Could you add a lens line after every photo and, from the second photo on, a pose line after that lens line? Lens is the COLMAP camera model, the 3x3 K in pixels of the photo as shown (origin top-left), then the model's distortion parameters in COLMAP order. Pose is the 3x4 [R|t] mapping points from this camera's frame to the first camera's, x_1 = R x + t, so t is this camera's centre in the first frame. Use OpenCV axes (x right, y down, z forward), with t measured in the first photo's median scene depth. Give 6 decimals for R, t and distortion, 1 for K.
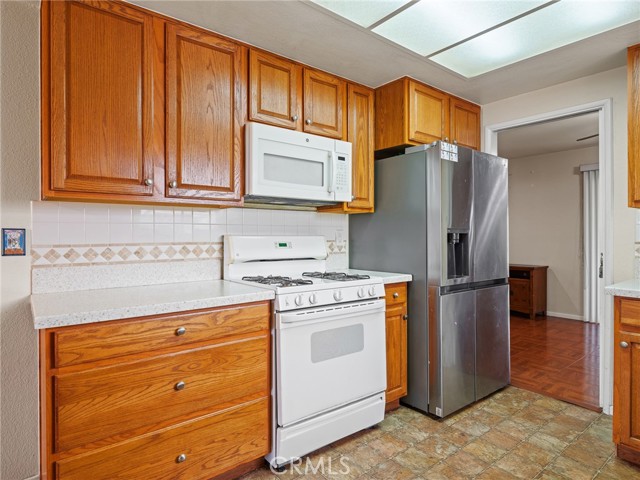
lens RADIAL K [[375.3, 0, 324.8], [0, 375.3, 238.2], [0, 0, 1]] dist [0.003537, 0.001703]
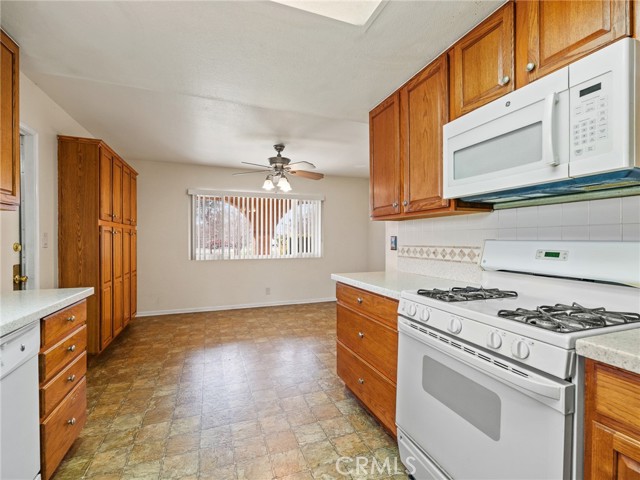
lens RADIAL K [[300.9, 0, 323.3], [0, 300.9, 239.8], [0, 0, 1]] dist [0.001443, -0.000483]
pose [[-0.313587, 0.002940, -0.949555, 0.657509], [-0.006660, 0.999964, 0.005296, -0.011153], [0.949536, 0.007985, -0.313556, 0.947439]]
